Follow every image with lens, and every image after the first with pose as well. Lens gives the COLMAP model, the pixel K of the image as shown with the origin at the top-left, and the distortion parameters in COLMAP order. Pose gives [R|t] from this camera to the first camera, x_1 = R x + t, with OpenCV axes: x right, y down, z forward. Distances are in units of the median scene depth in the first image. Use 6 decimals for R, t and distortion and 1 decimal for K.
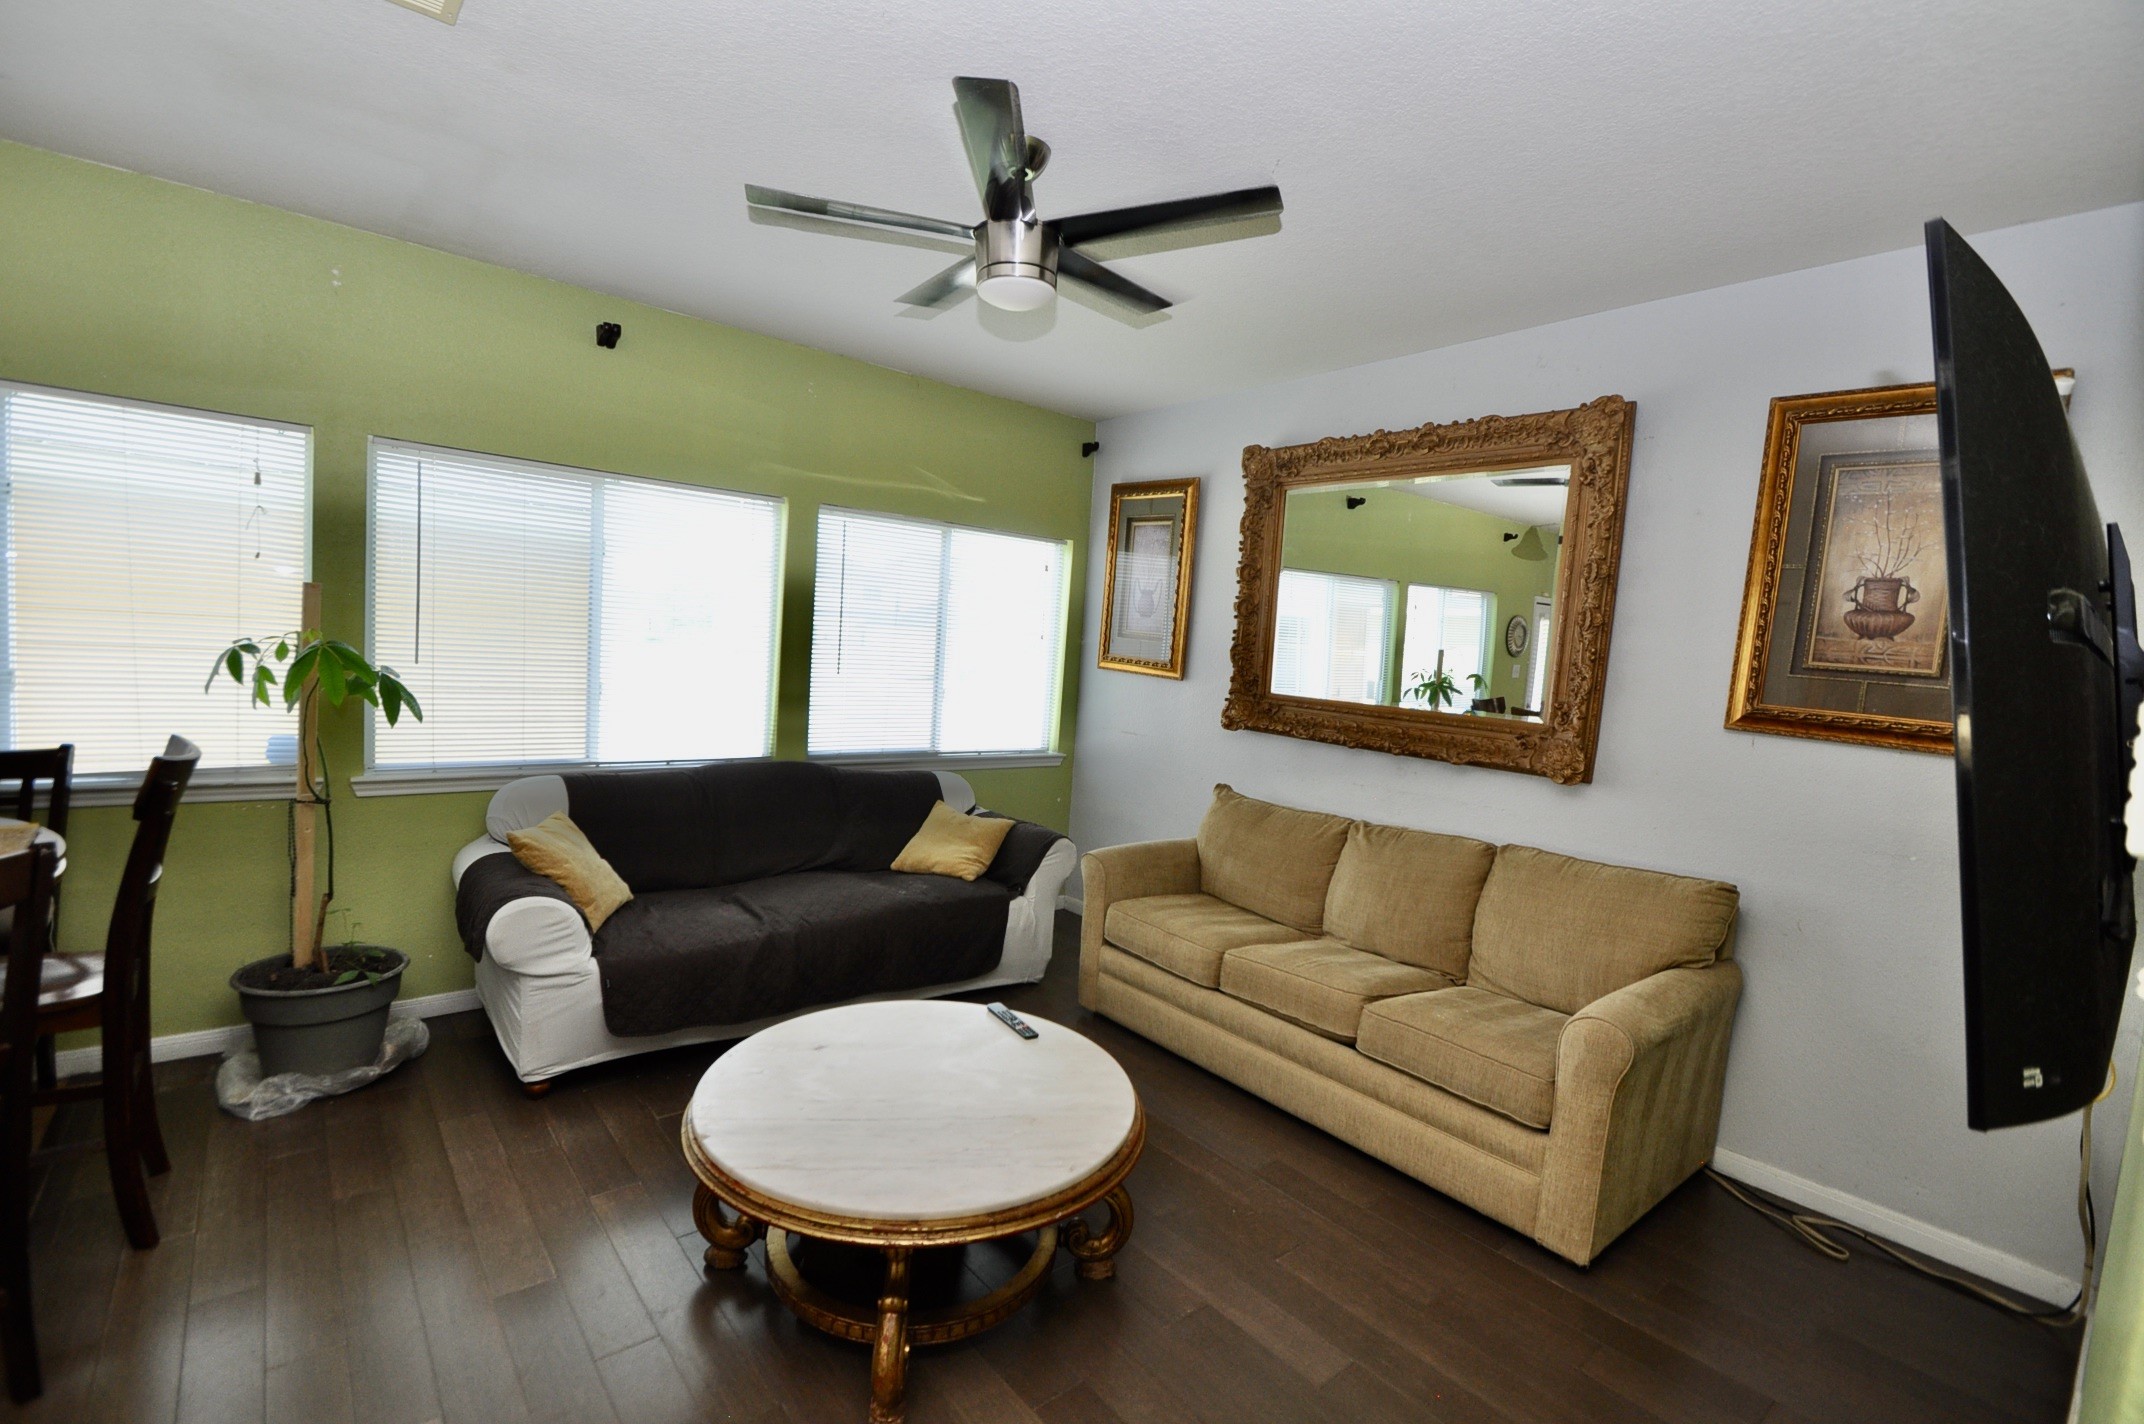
lens RADIAL K [[935.5, 0, 1055.6], [0, 935.5, 708.0], [0, 0, 1]] dist [0.005651, -0.011338]
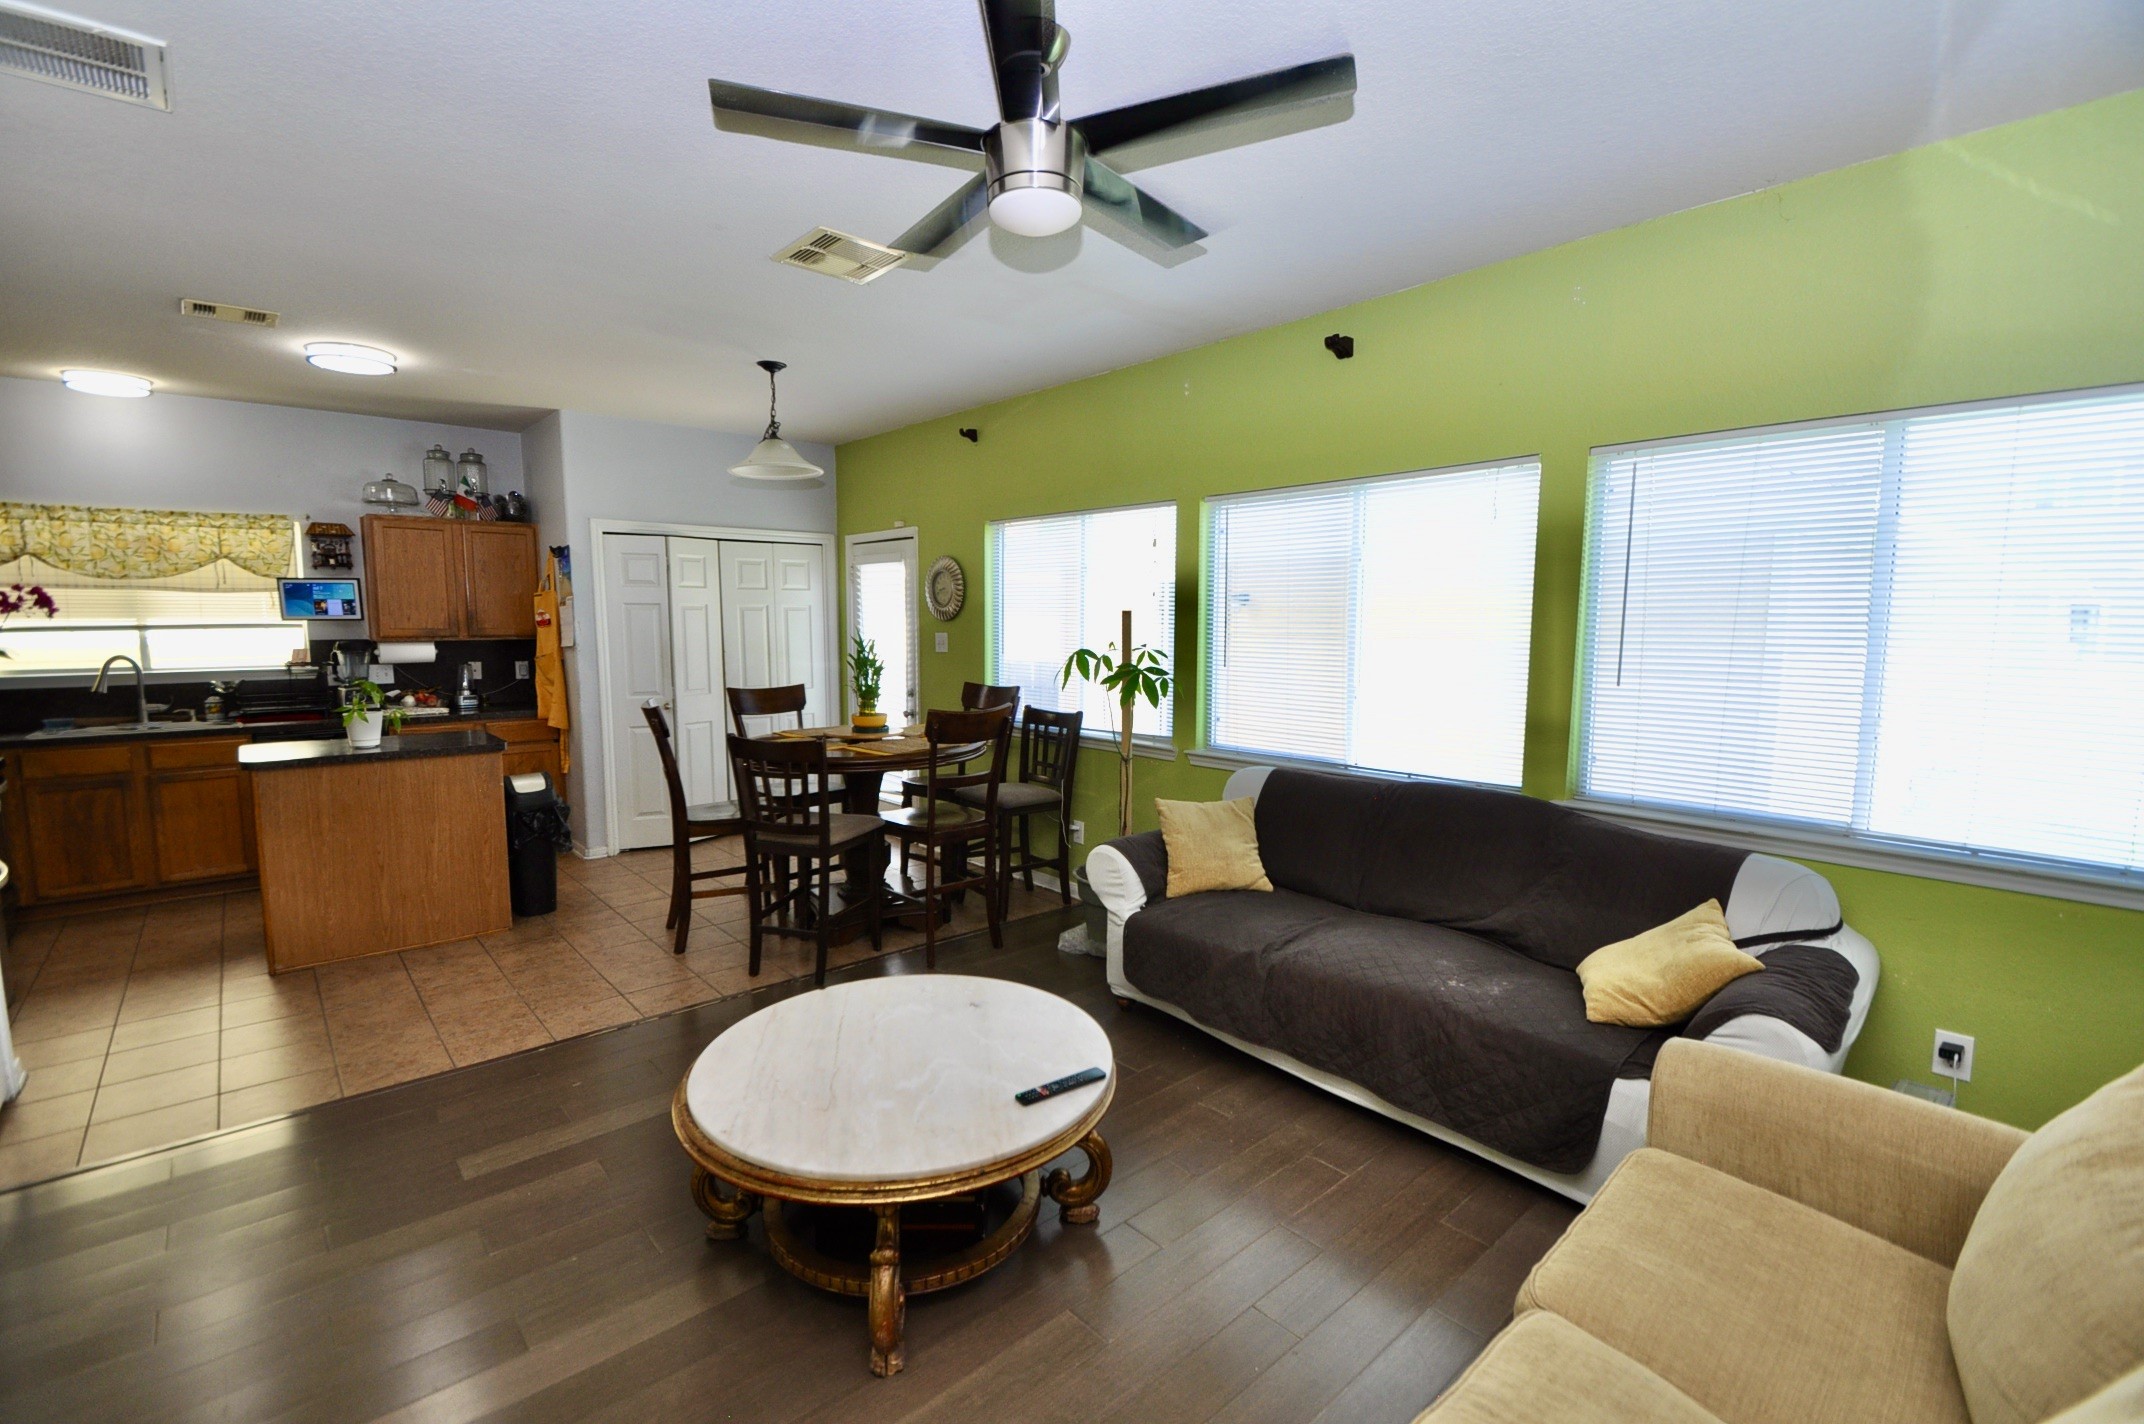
lens RADIAL K [[935.5, 0, 1066.8], [0, 935.5, 718.2], [0, 0, 1]] dist [0.005651, -0.011338]
pose [[0.022287, 0.043328, -0.998812, 0.512850], [-0.061422, 0.997233, 0.041889, -0.016103], [0.997863, 0.060415, 0.024887, 0.650637]]
